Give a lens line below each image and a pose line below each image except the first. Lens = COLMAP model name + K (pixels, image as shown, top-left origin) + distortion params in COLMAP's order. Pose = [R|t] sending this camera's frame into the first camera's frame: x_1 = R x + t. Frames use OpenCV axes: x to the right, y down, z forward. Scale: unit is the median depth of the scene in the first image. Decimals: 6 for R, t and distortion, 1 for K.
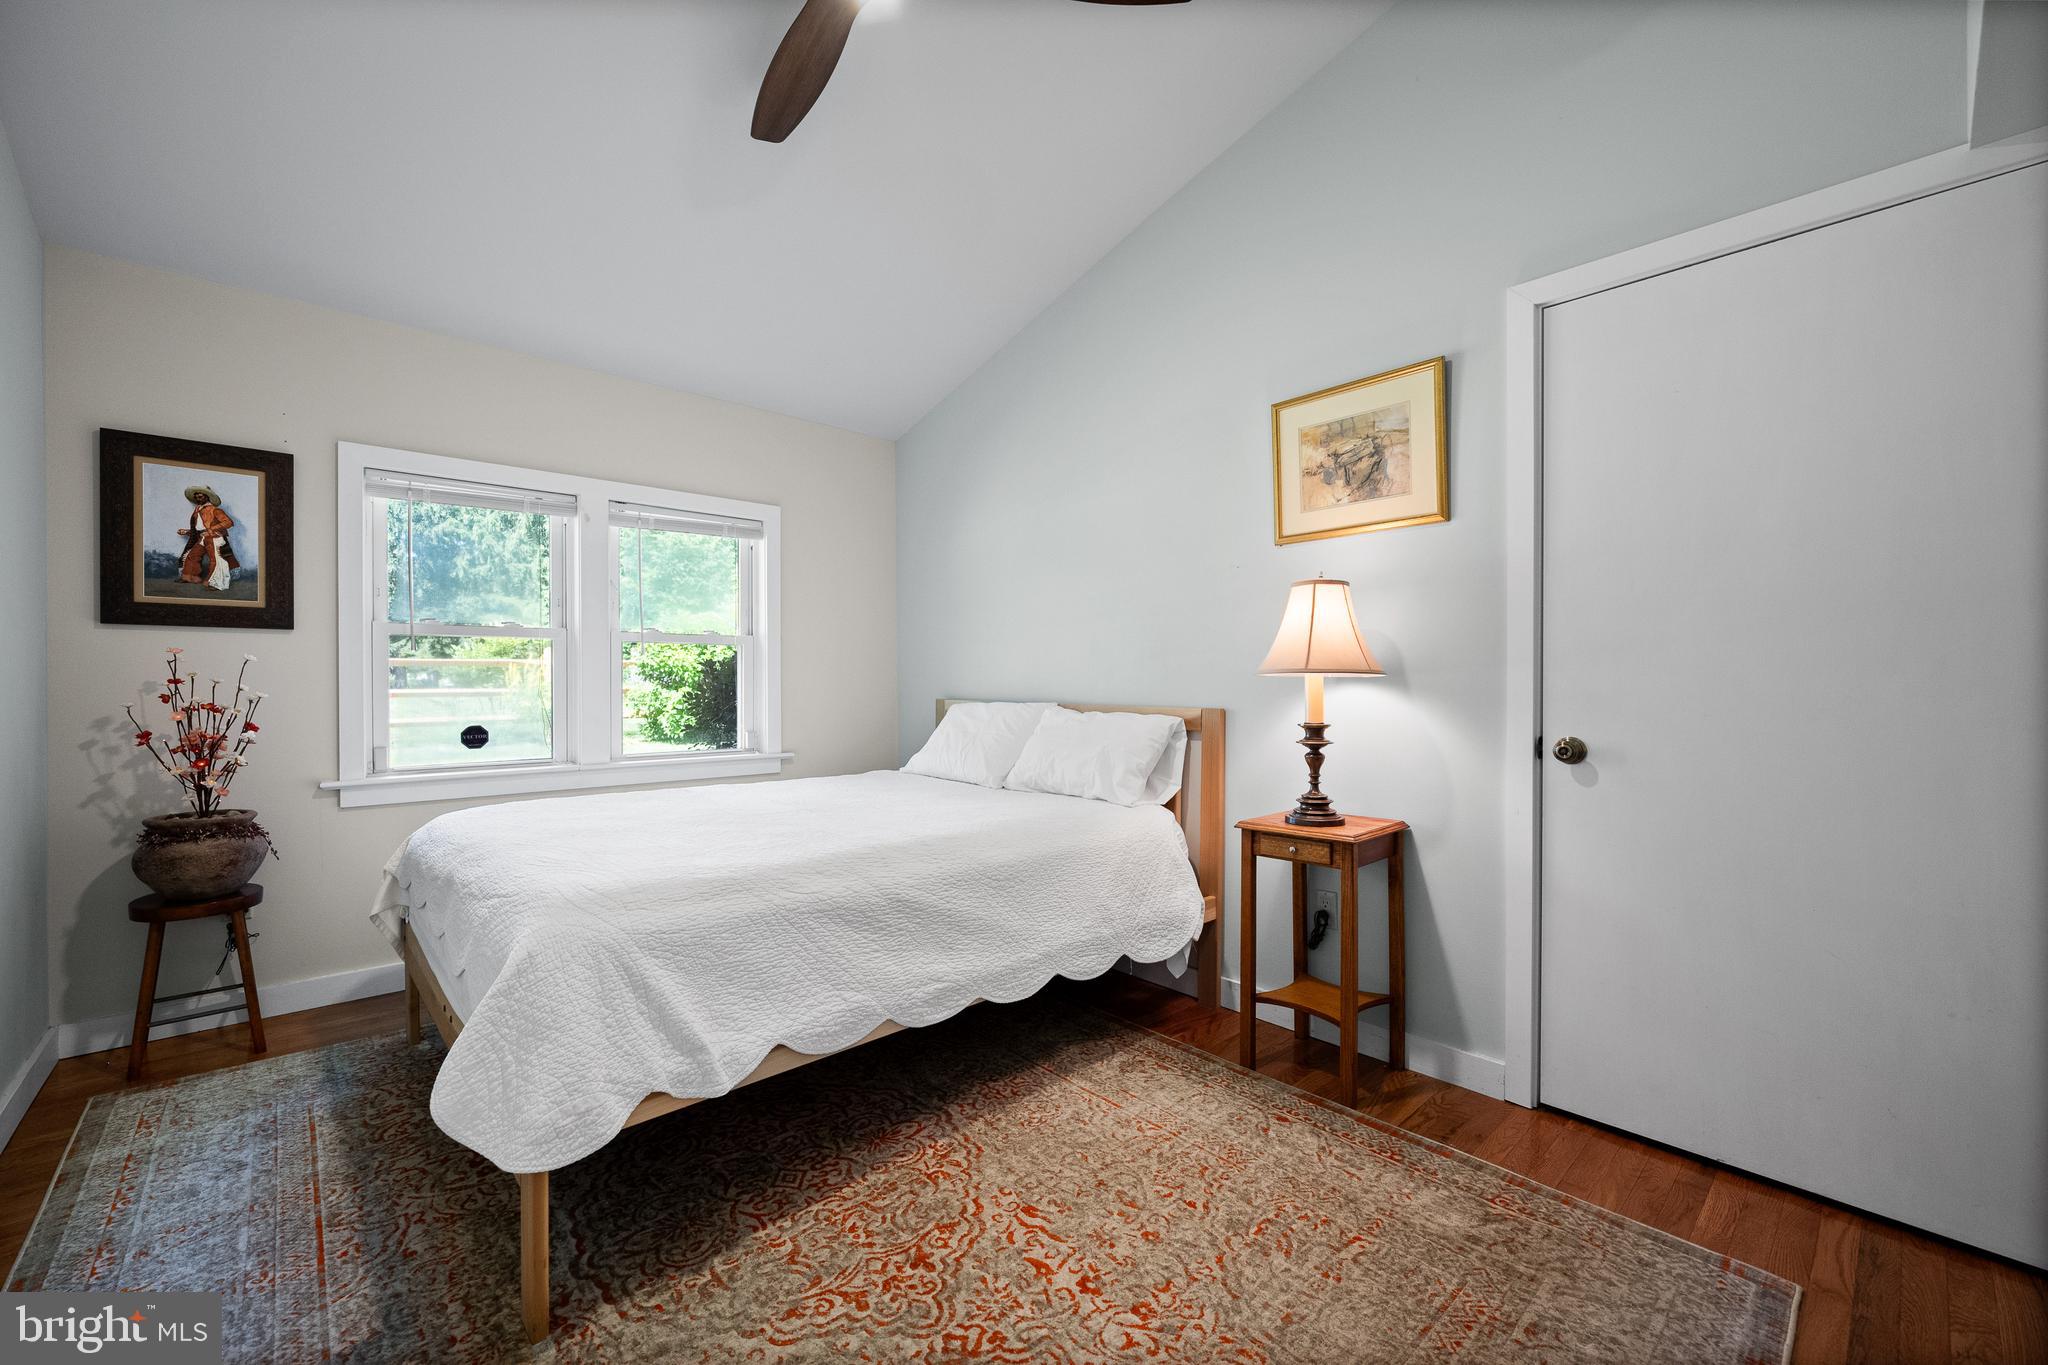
lens RADIAL K [[790.1, 0, 1036.3], [0, 790.1, 677.5], [0, 0, 1]] dist [-0.005698, 0.000606]
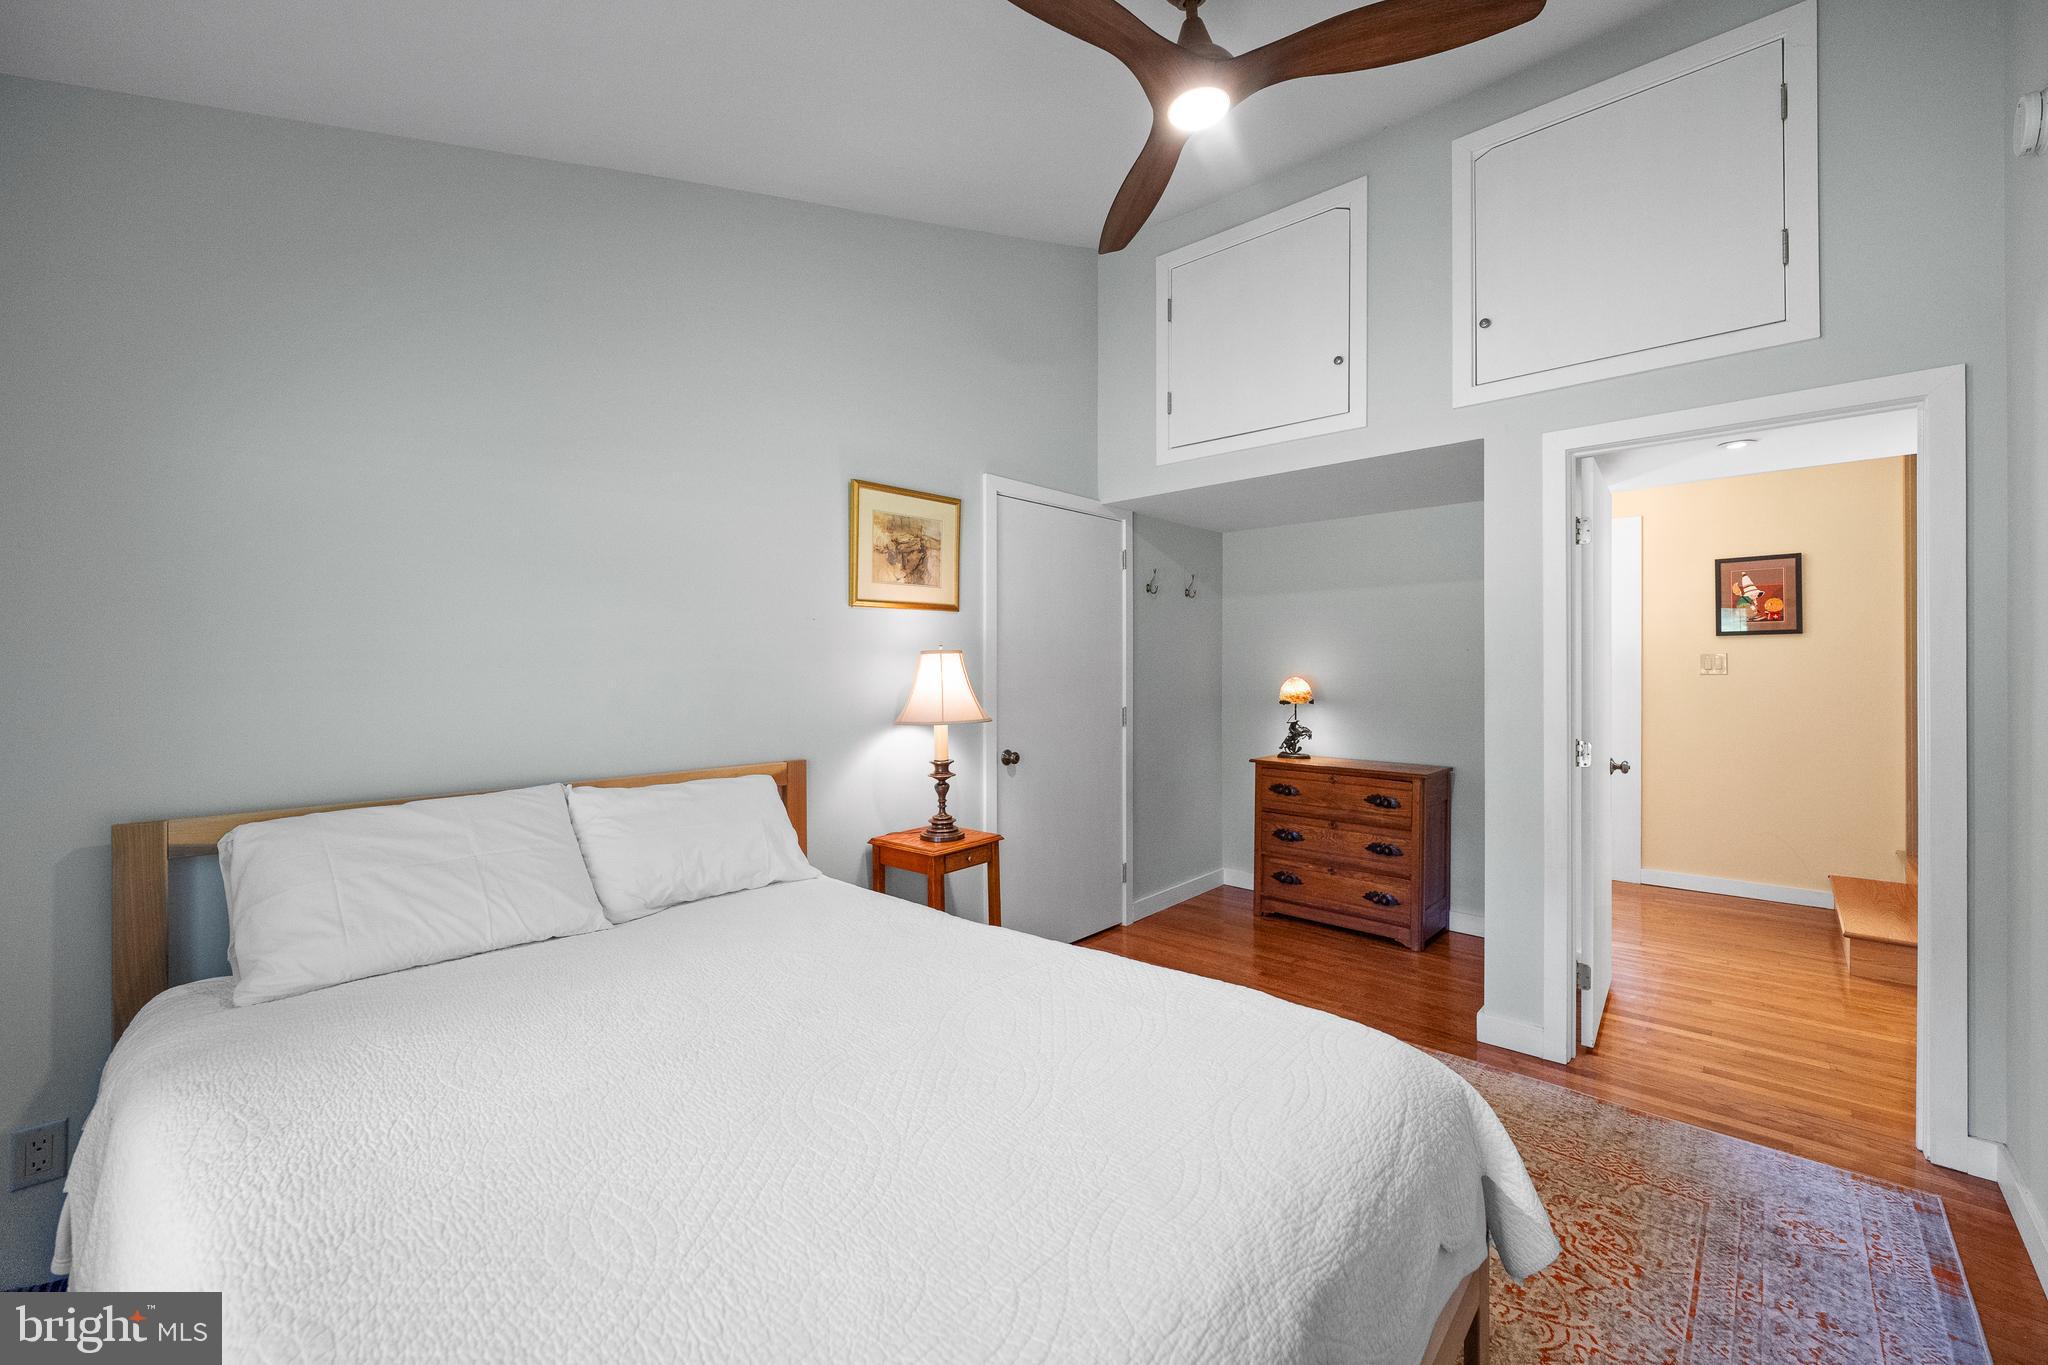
lens RADIAL K [[790.1, 0, 1036.3], [0, 790.1, 677.5], [0, 0, 1]] dist [-0.005698, 0.000606]
pose [[-0.045939, -0.005699, 0.998928, -0.888522], [0.003148, 0.999978, 0.005850, -0.079318], [-0.998939, 0.003414, -0.045920, 0.862611]]
